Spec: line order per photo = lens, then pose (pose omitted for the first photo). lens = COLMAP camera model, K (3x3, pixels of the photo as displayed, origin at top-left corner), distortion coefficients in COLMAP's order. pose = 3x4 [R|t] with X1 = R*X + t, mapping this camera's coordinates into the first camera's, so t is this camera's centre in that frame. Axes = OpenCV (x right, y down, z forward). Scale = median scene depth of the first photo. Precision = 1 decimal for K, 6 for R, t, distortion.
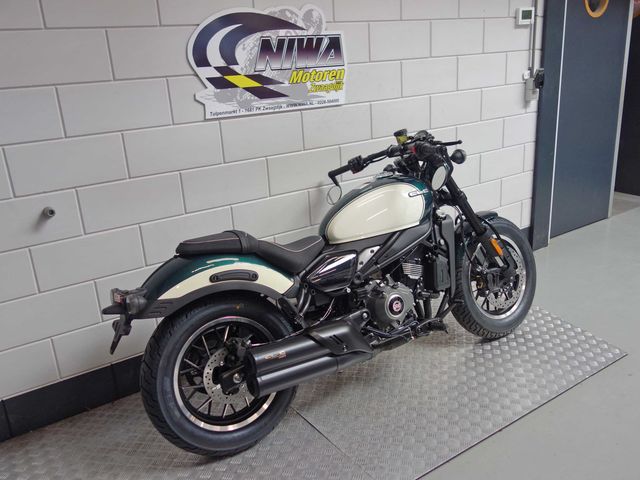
lens RADIAL K [[552.3, 0, 320.0], [0, 552.3, 240.0], [0, 0, 1]] dist [-0.000278, 0.001401]
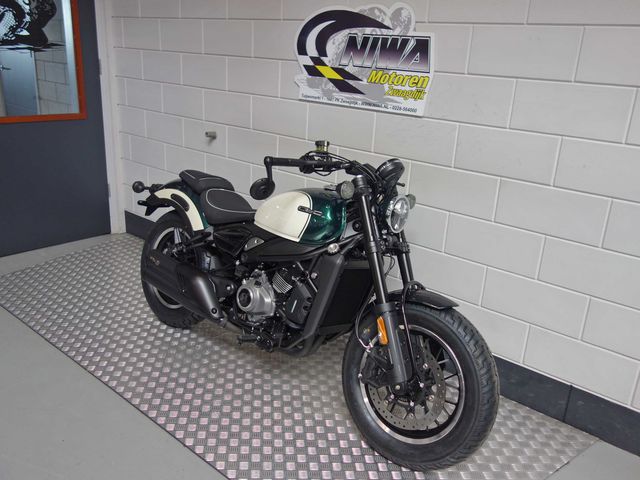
lens RADIAL K [[552.3, 0, 320.0], [0, 552.3, 240.0], [0, 0, 1]] dist [-0.000278, 0.001401]
pose [[0.277395, 0.382745, -0.881226, 0.921198], [-0.369111, 0.889284, 0.270055, -0.270374], [0.887023, 0.250359, 0.387958, 0.615038]]
